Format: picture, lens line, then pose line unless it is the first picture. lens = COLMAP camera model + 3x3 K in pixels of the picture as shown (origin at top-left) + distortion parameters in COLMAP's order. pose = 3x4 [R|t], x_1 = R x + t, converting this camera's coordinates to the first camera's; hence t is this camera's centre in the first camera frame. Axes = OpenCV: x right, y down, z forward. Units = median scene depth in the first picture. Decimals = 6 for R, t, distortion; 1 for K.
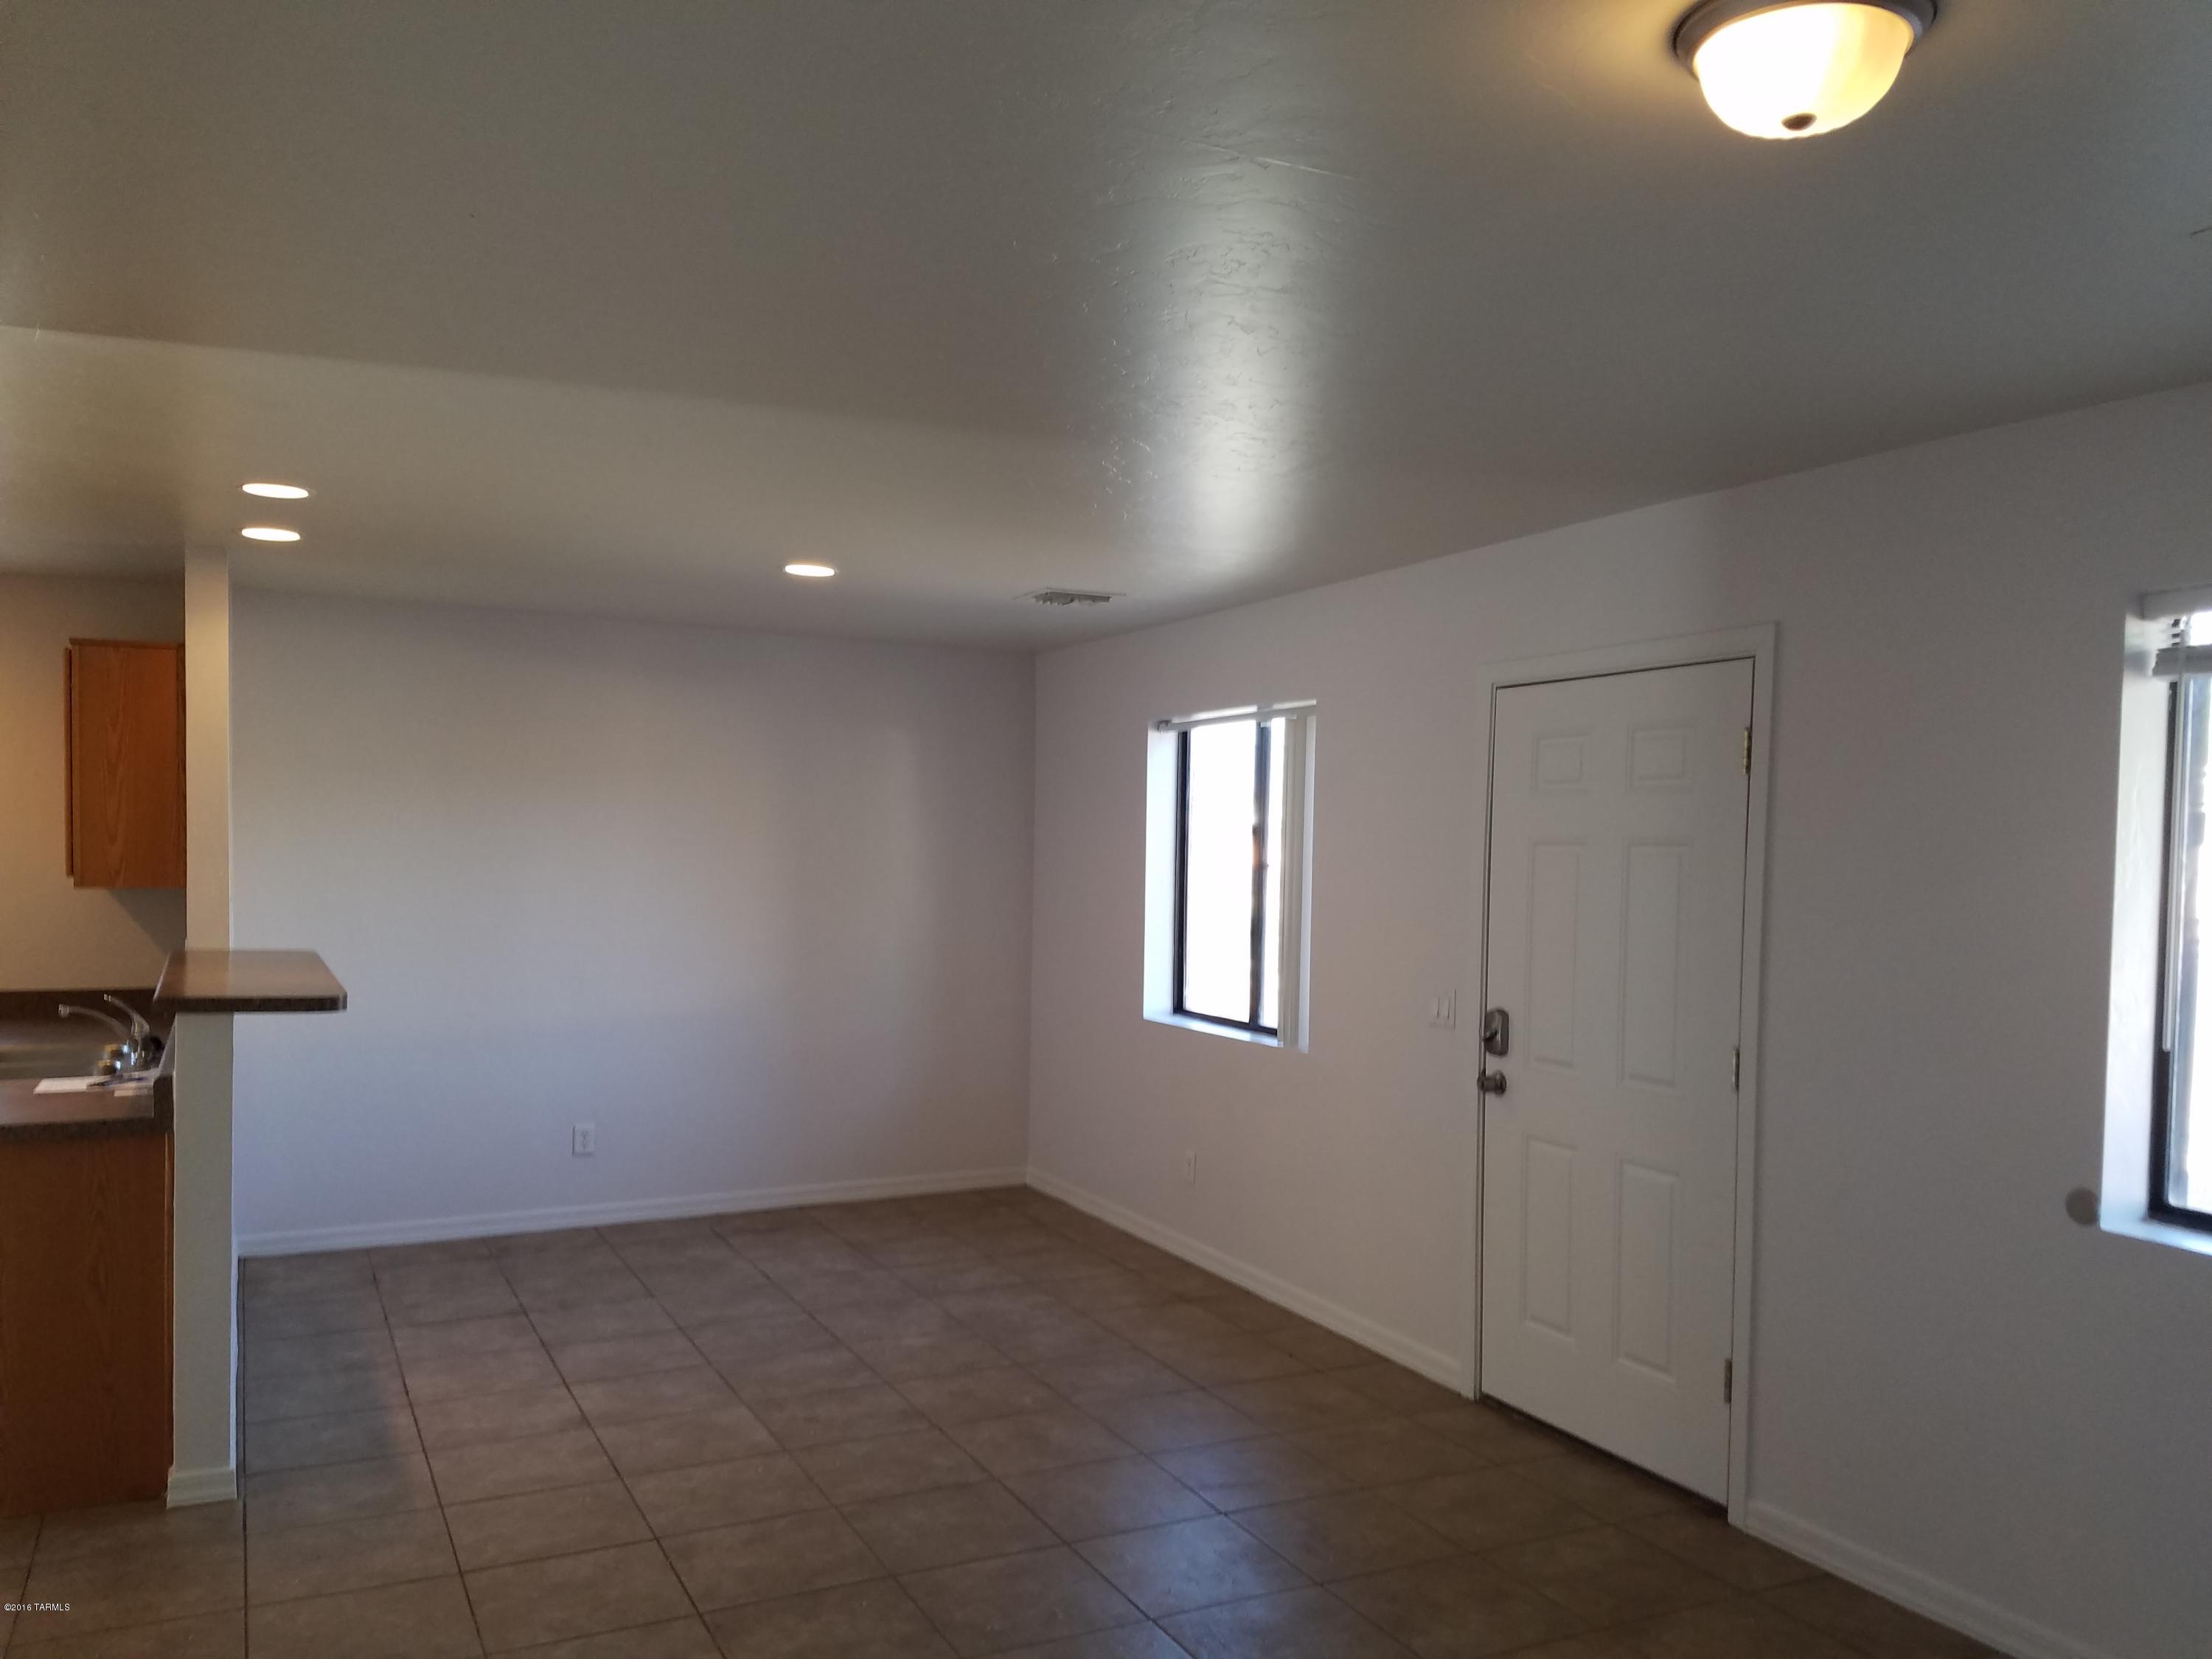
lens RADIAL K [[1679.8, 0, 1113.1], [0, 1679.8, 875.2], [0, 0, 1]] dist [0.212896, -0.289732]
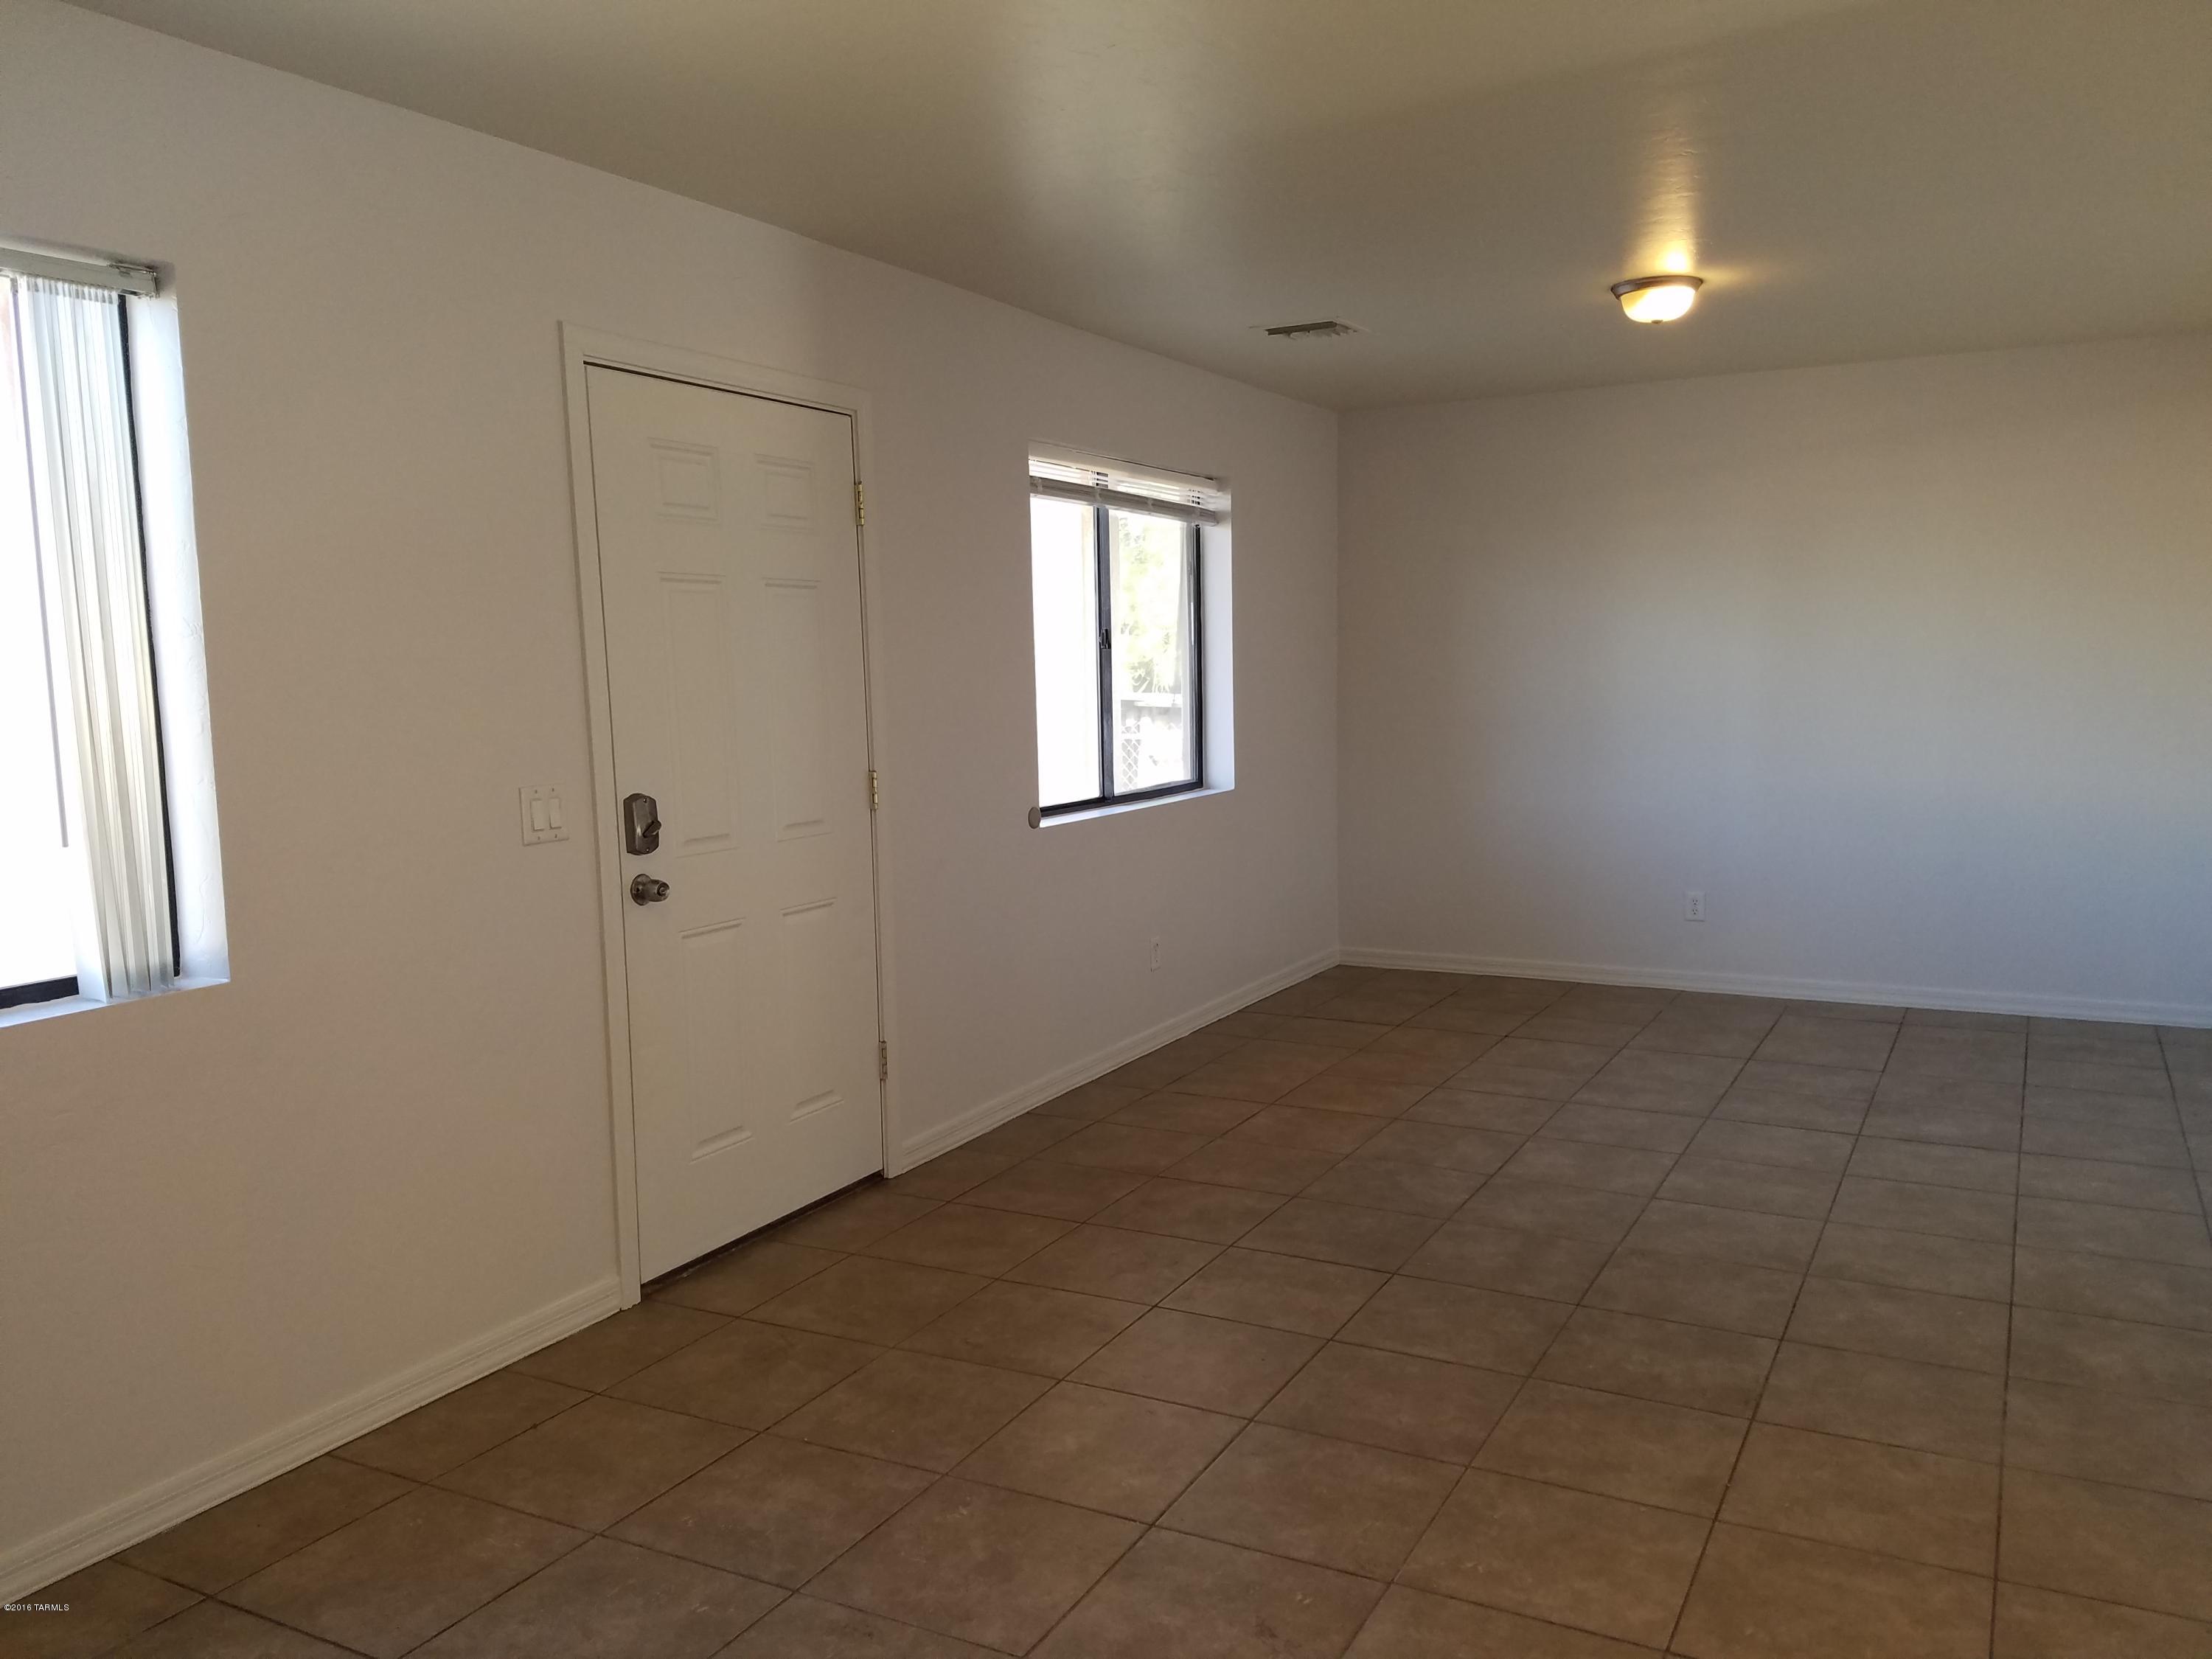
lens RADIAL K [[1741.0, 0, 1140.3], [0, 1741.0, 853.7], [0, 0, 1]] dist [0.229855, -0.316628]
pose [[-0.594848, -0.101872, 0.797357, -0.554881], [0.021053, 0.989622, 0.142142, -0.005029], [-0.803562, 0.101340, -0.586531, 1.285413]]
